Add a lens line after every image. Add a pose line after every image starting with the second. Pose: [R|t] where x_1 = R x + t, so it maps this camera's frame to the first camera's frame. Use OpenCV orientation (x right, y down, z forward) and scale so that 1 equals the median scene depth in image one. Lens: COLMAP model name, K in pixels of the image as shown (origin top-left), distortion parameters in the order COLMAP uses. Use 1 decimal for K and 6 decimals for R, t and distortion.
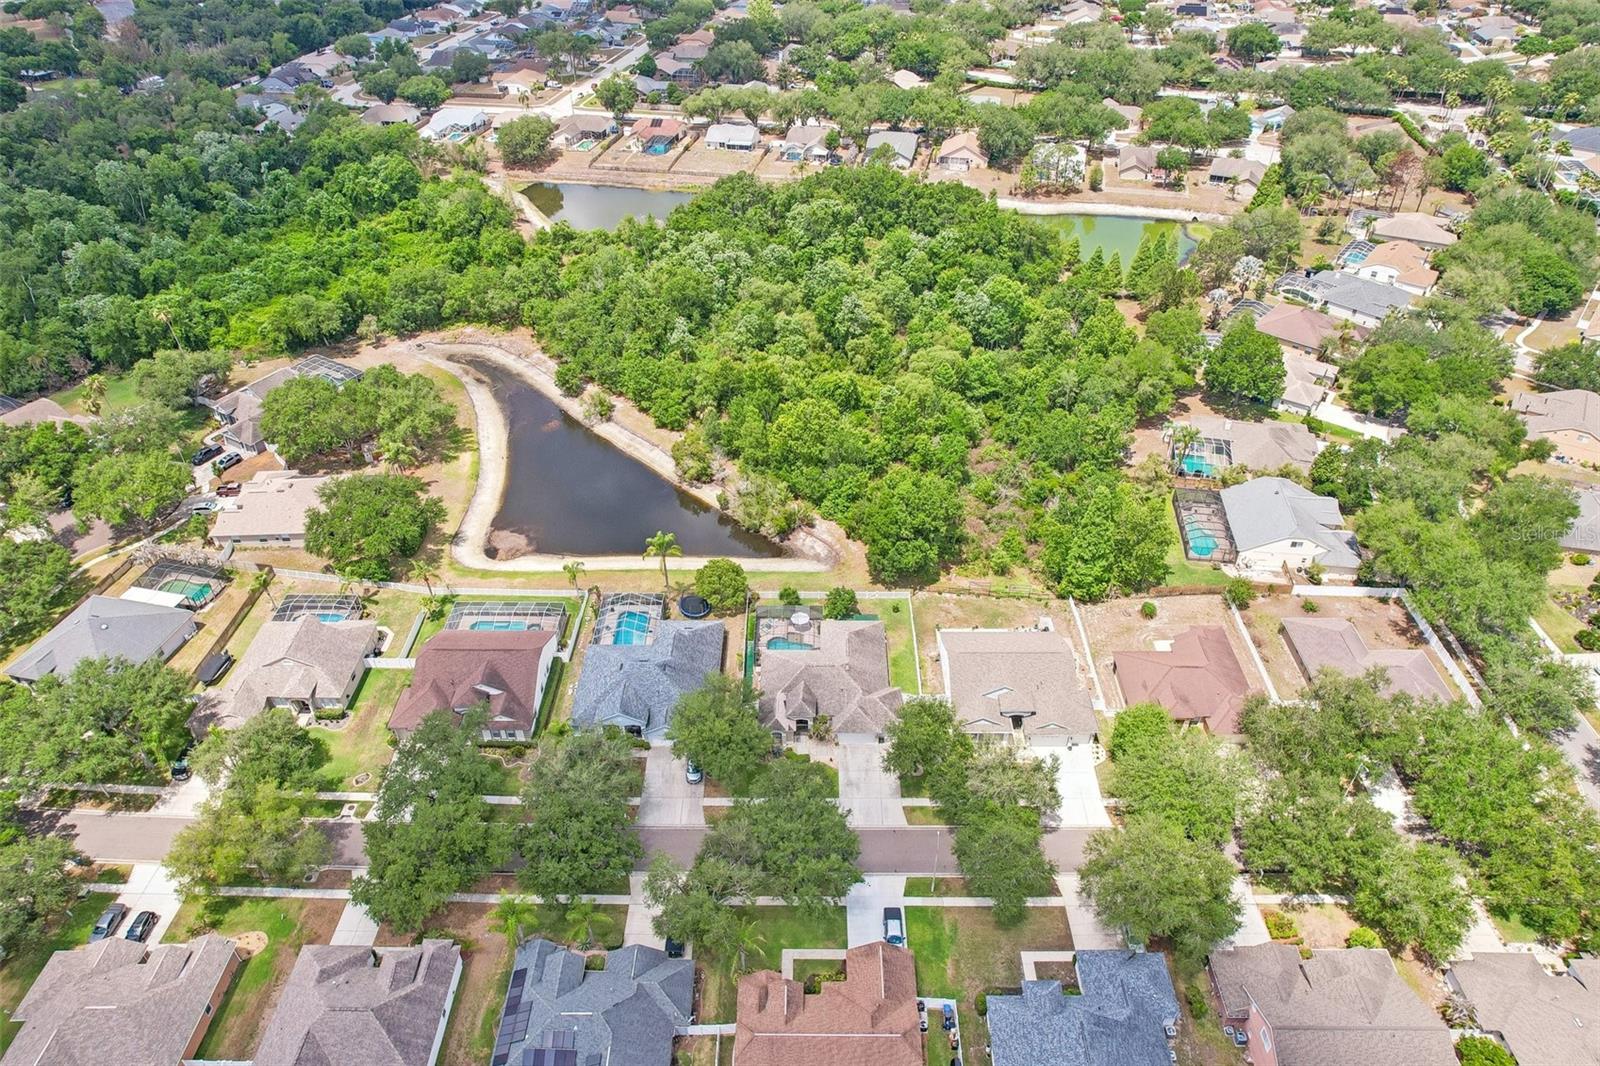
lens RADIAL K [[1057.4, 0, 801.6], [0, 1057.4, 510.3], [0, 0, 1]] dist [-0.082141, 0.084010]
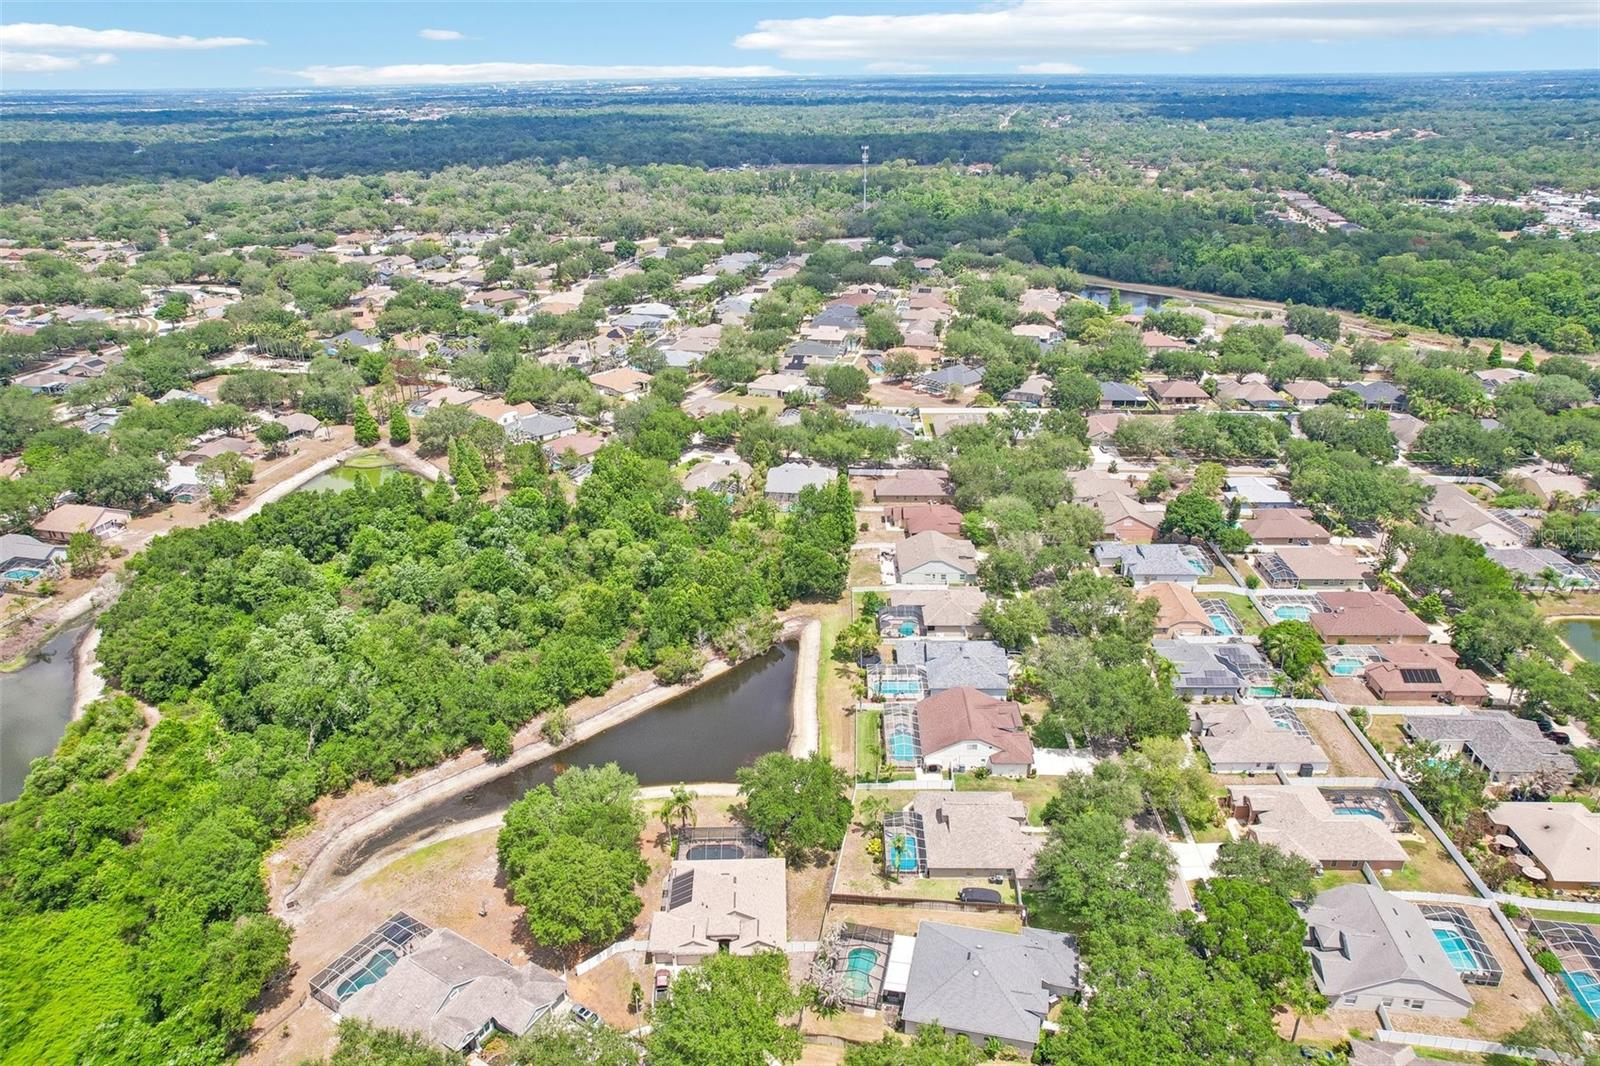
lens RADIAL K [[1057.4, 0, 801.6], [0, 1057.4, 510.3], [0, 0, 1]] dist [-0.082141, 0.084010]
pose [[0.016651, -0.382095, 0.923973, -1.229365], [0.596609, 0.745361, 0.297481, -0.489299], [-0.802359, 0.546298, 0.240373, 0.610305]]
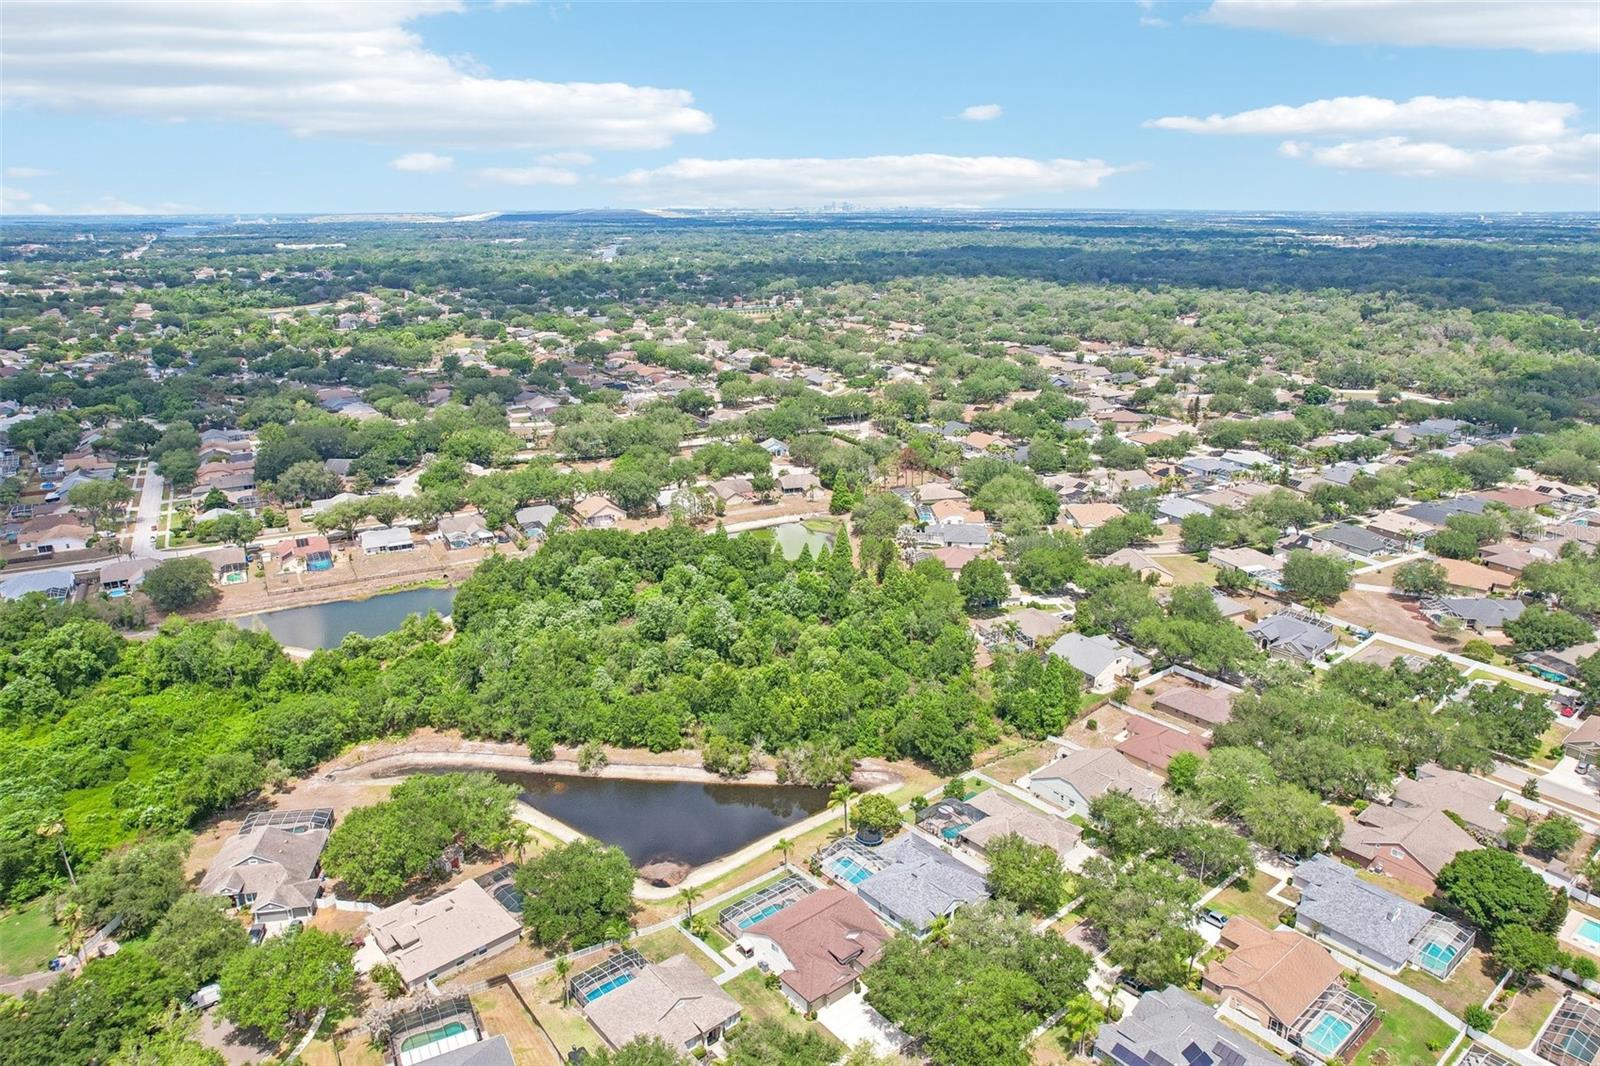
lens RADIAL K [[1057.4, 0, 801.6], [0, 1057.4, 510.3], [0, 0, 1]] dist [-0.082141, 0.084010]
pose [[0.757638, -0.178557, 0.627776, -0.819617], [0.380576, 0.902267, -0.202673, -0.032992], [-0.530233, 0.392469, 0.751546, -0.020548]]
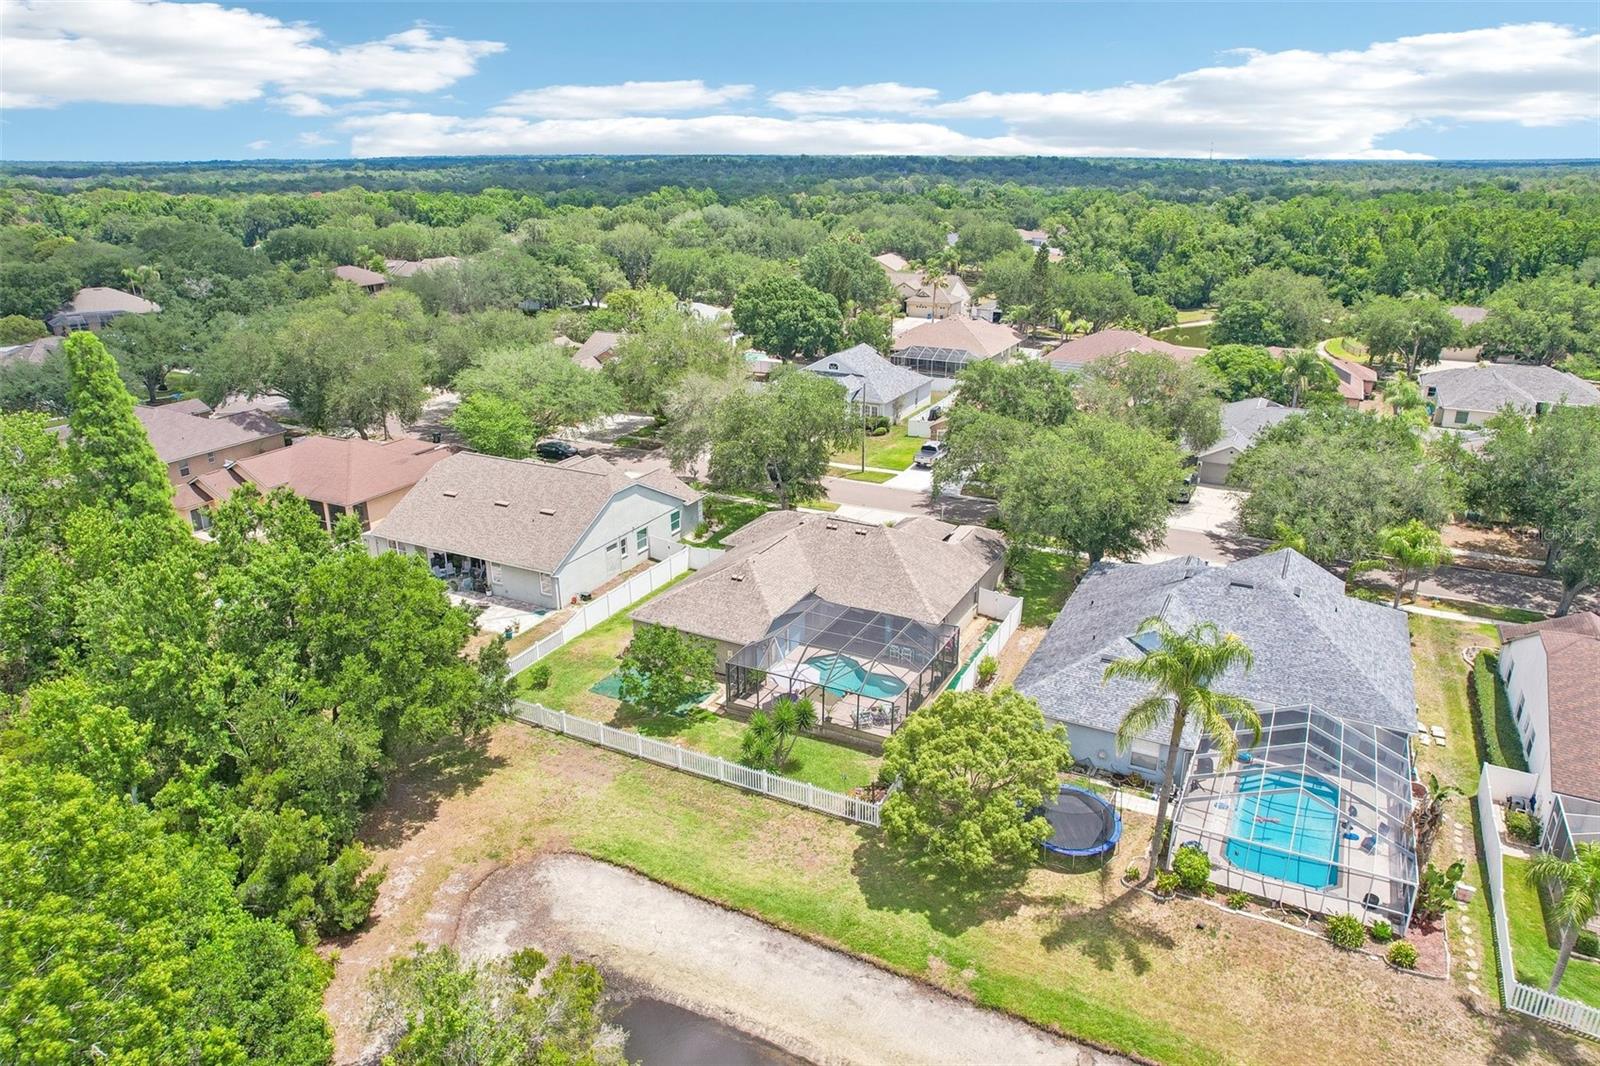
lens RADIAL K [[1053.4, 0, 803.2], [0, 1053.4, 485.1], [0, 0, 1]] dist [-0.038891, 0.005877]
pose [[-0.895032, -0.132294, 0.425929, -0.141179], [0.261840, 0.617230, 0.741935, -0.196681], [-0.361050, 0.775581, -0.517801, 1.060443]]
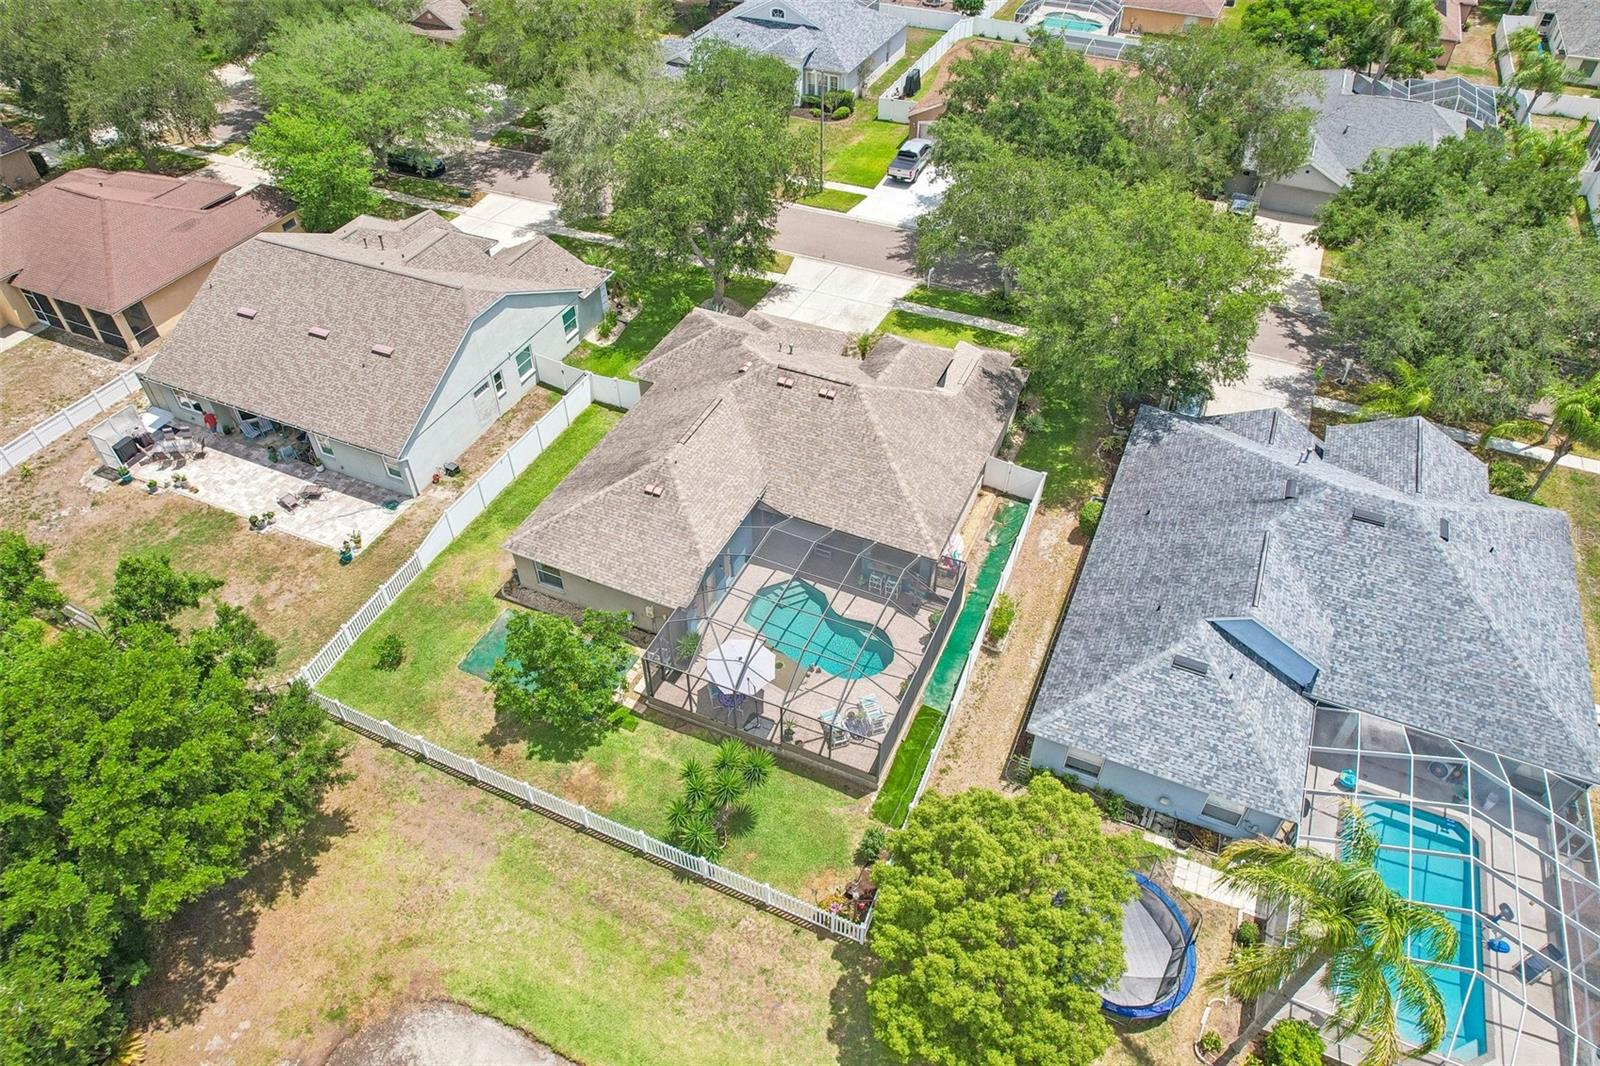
lens RADIAL K [[1057.4, 0, 801.6], [0, 1057.4, 510.3], [0, 0, 1]] dist [-0.082141, 0.084010]
pose [[-0.917157, -0.264960, 0.297690, -0.077495], [0.235143, 0.243309, 0.941015, -0.141394], [-0.321762, 0.933058, -0.160849, 0.932895]]
